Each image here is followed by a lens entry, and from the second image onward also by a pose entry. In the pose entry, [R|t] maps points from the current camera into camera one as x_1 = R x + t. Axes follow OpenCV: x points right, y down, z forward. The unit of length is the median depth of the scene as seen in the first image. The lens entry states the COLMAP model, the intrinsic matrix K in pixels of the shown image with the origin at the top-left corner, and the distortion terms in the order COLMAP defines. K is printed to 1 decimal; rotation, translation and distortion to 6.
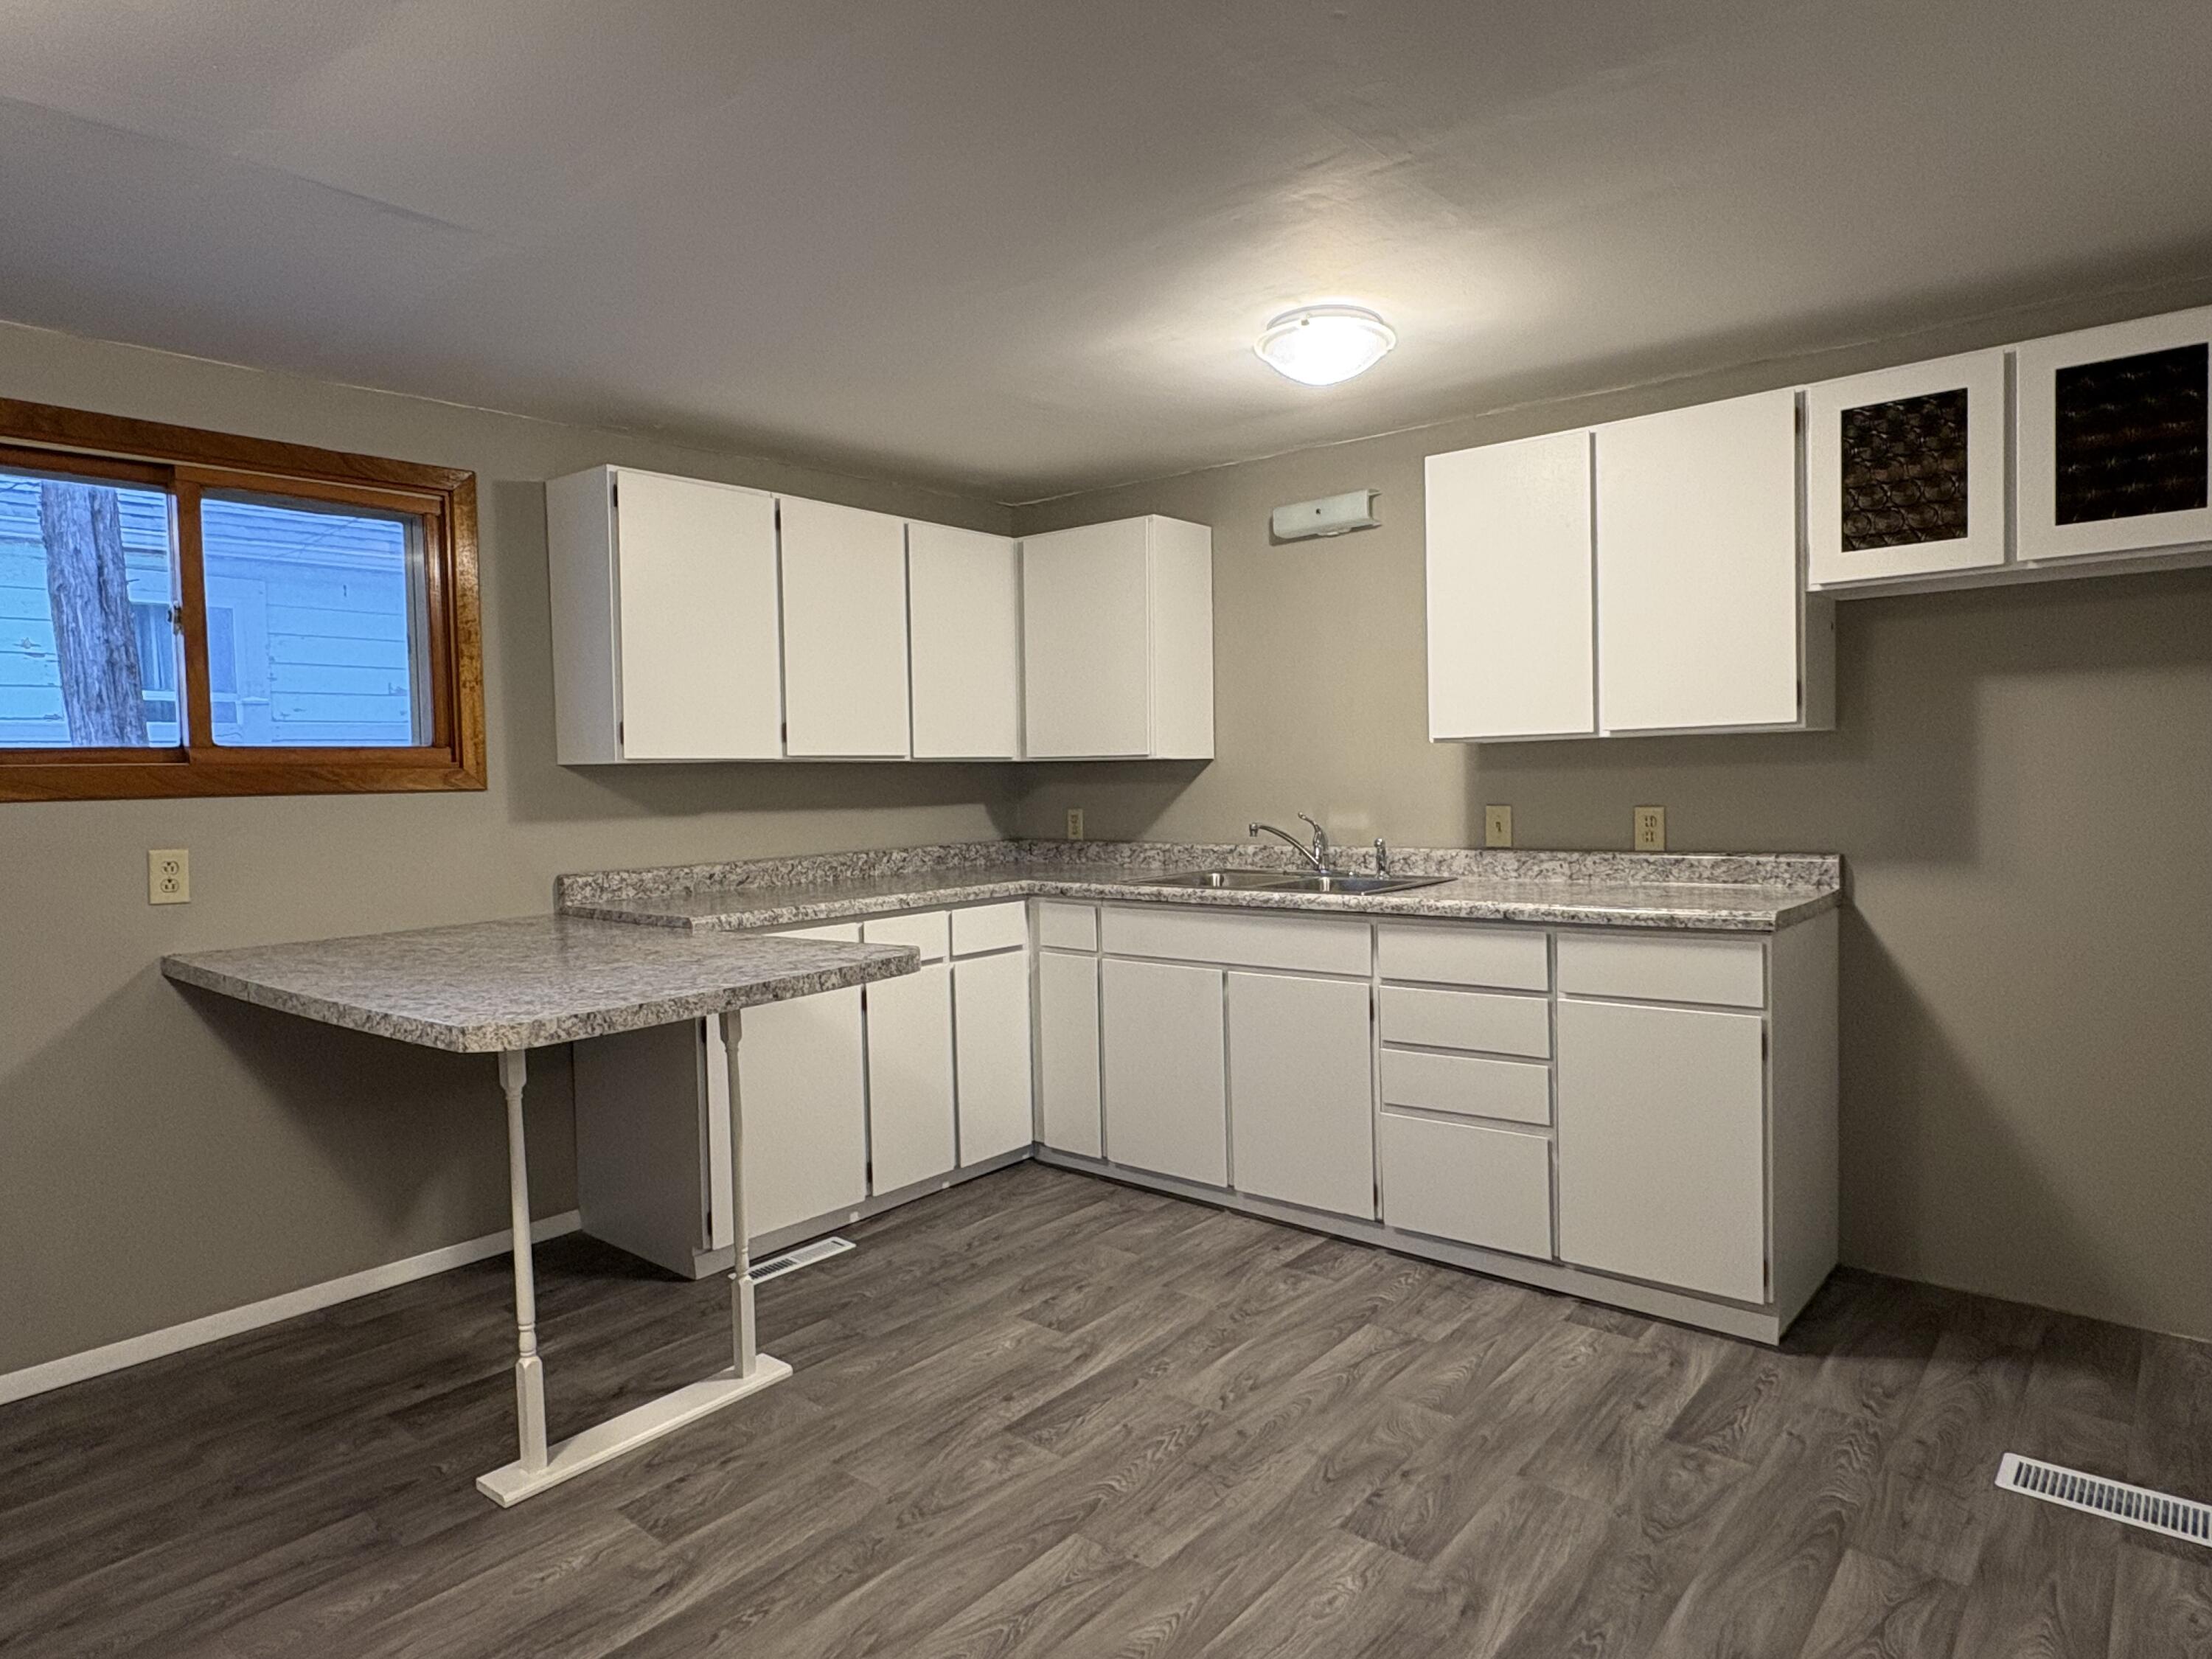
lens RADIAL K [[1297.9, 0, 1106.0], [0, 1297.9, 829.5], [0, 0, 1]] dist [-0.000191, 0.000420]
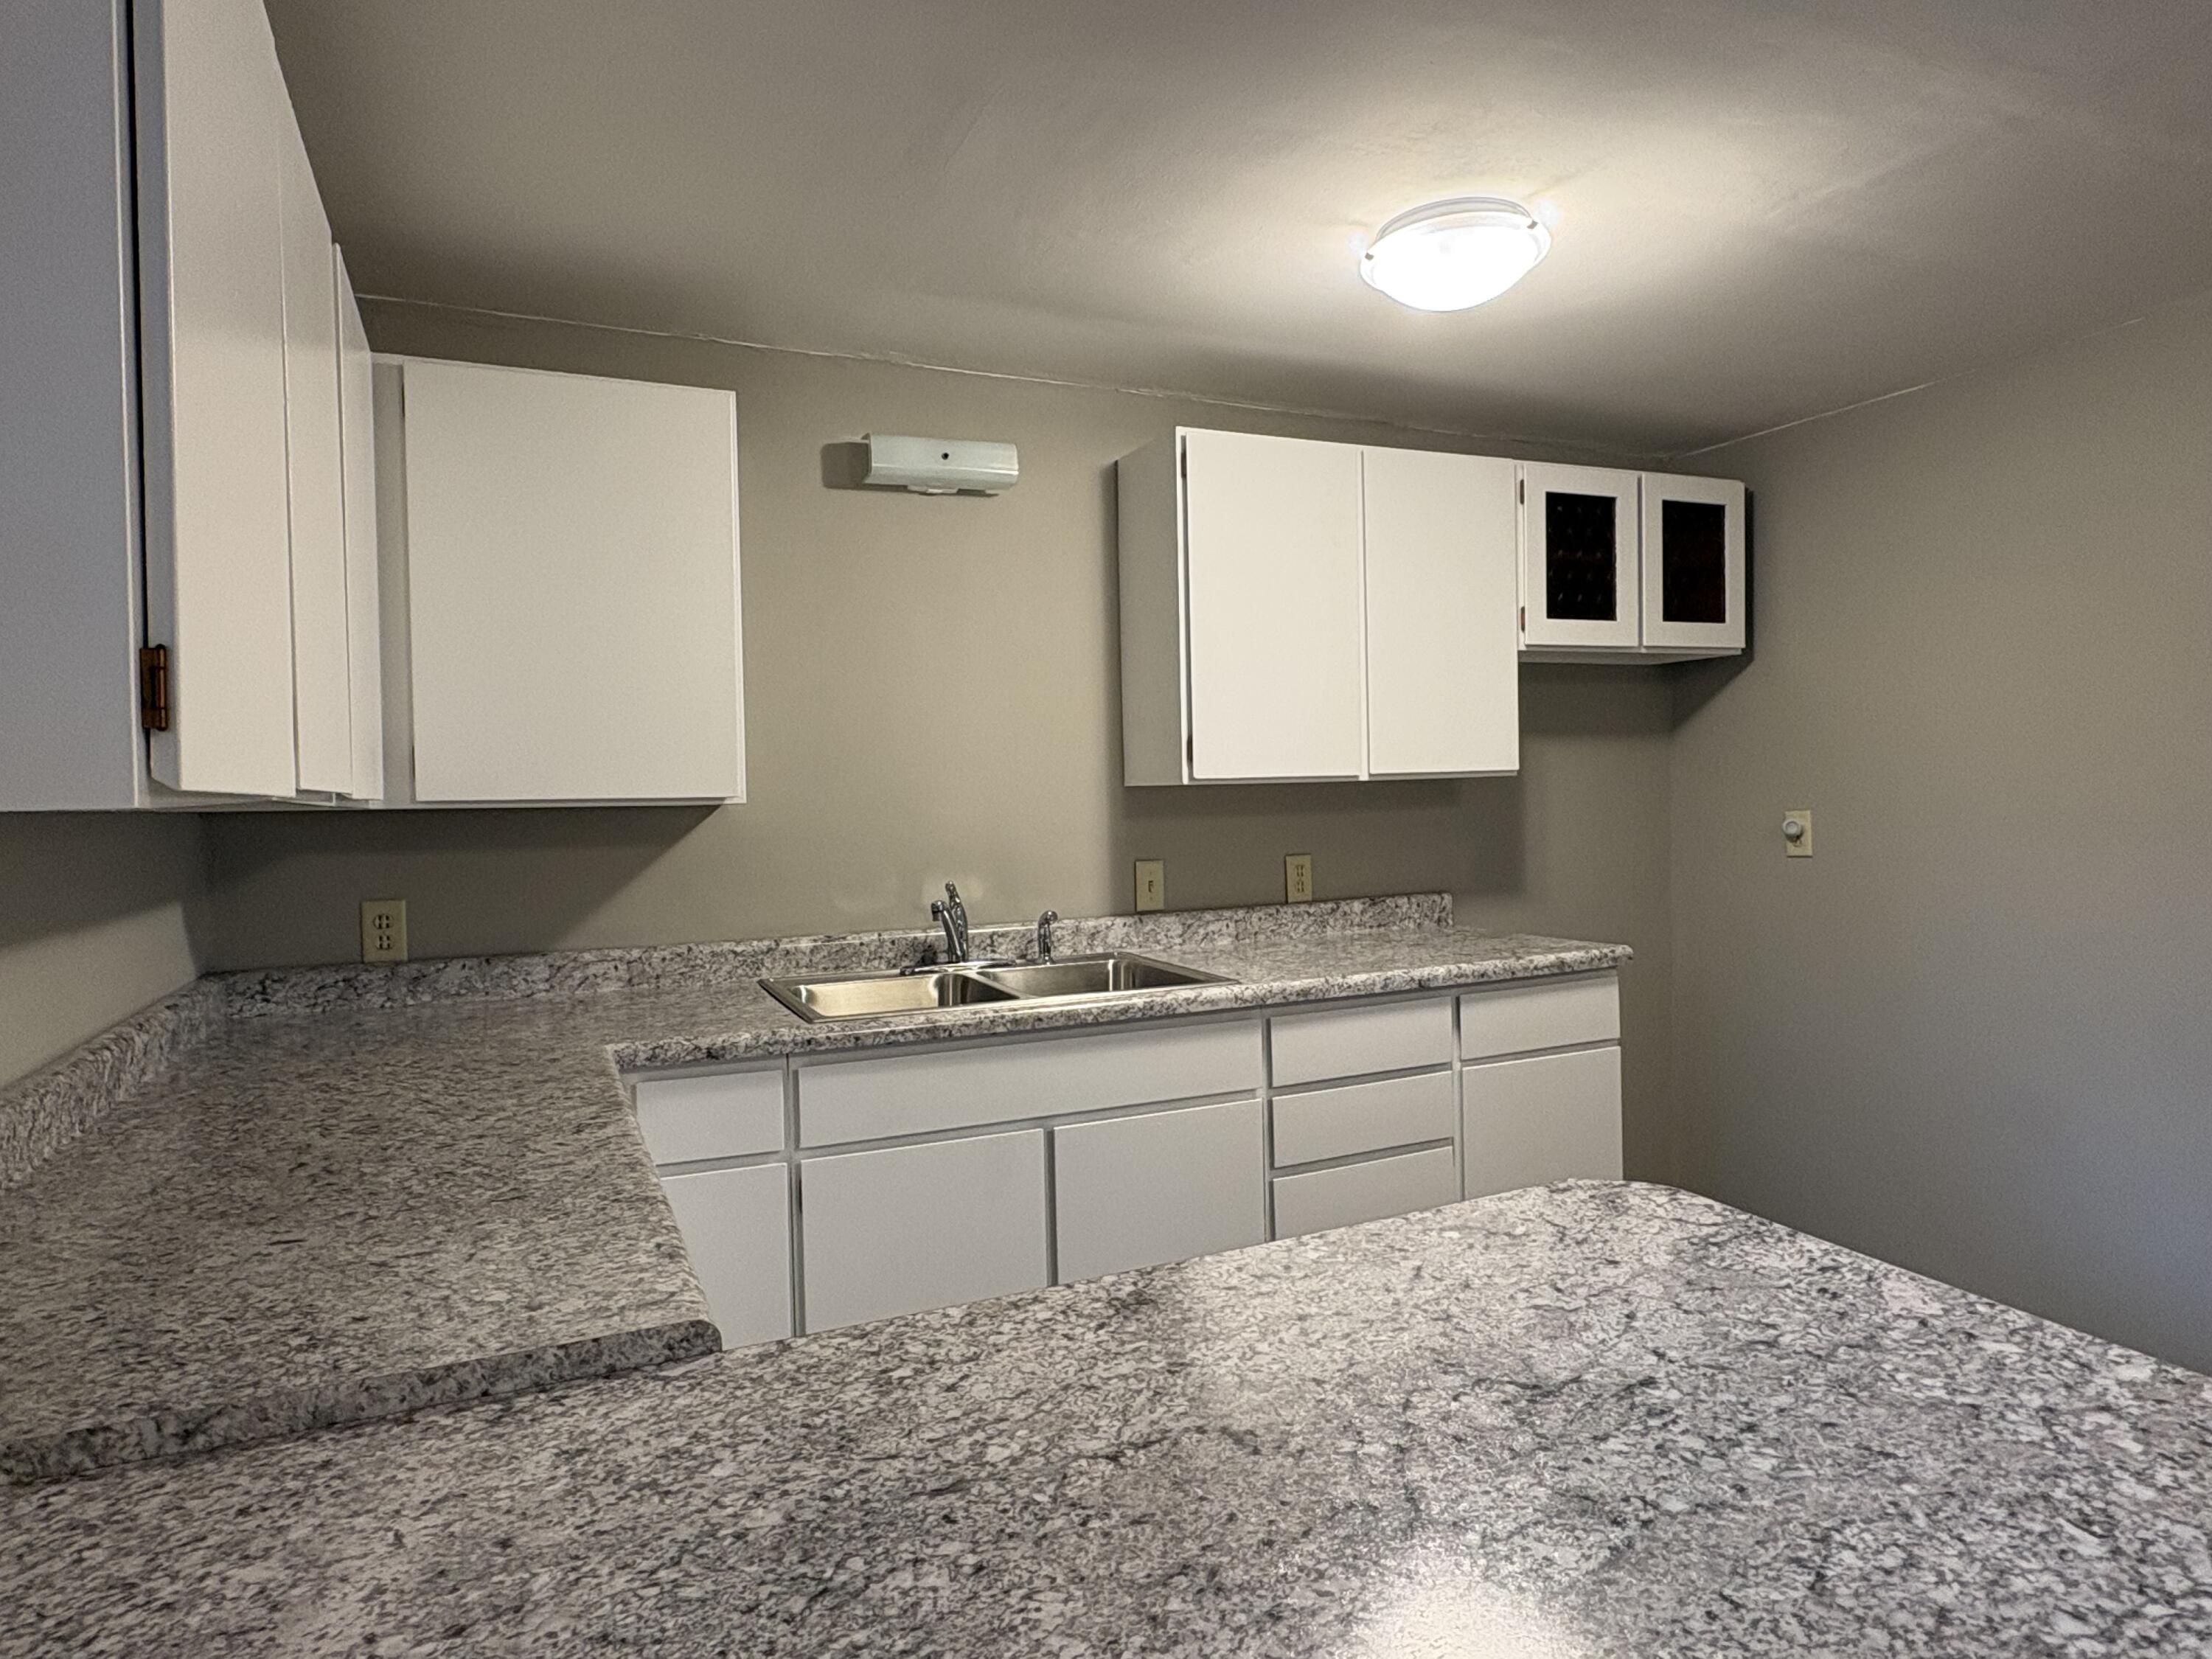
lens RADIAL K [[1297.9, 0, 1106.0], [0, 1297.9, 829.5], [0, 0, 1]] dist [-0.000191, 0.000420]
pose [[0.447332, -0.013525, 0.894266, -0.512421], [0.050900, 0.998650, -0.010358, -0.035080], [-0.892918, 0.050152, 0.447417, 0.727390]]
